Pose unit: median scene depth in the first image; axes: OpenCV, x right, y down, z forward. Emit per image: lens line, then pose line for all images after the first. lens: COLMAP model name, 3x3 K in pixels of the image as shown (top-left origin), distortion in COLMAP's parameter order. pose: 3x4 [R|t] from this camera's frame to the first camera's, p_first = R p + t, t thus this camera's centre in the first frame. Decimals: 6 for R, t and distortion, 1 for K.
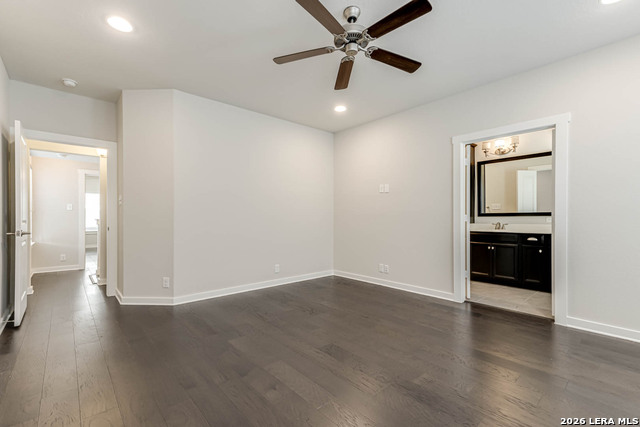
lens RADIAL K [[283.1, 0, 316.8], [0, 283.1, 217.3], [0, 0, 1]] dist [0.019967, 0.000084]
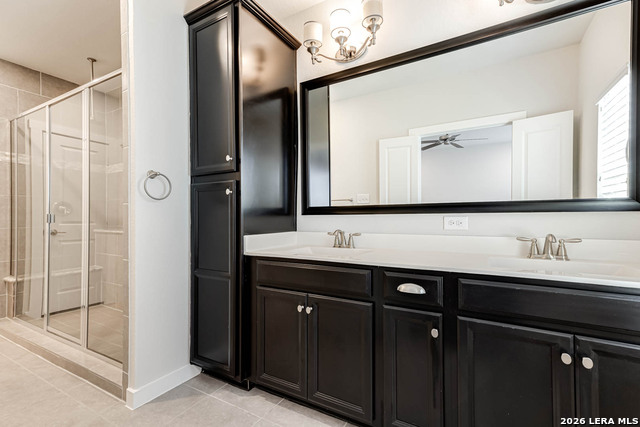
lens RADIAL K [[283.1, 0, 316.8], [0, 283.1, 217.3], [0, 0, 1]] dist [0.019967, 0.000084]
pose [[0.951098, 0.002064, 0.308884, 0.537997], [-0.000987, 0.999993, -0.003644, 0.002774], [-0.308889, 0.003161, 0.951093, 0.706395]]
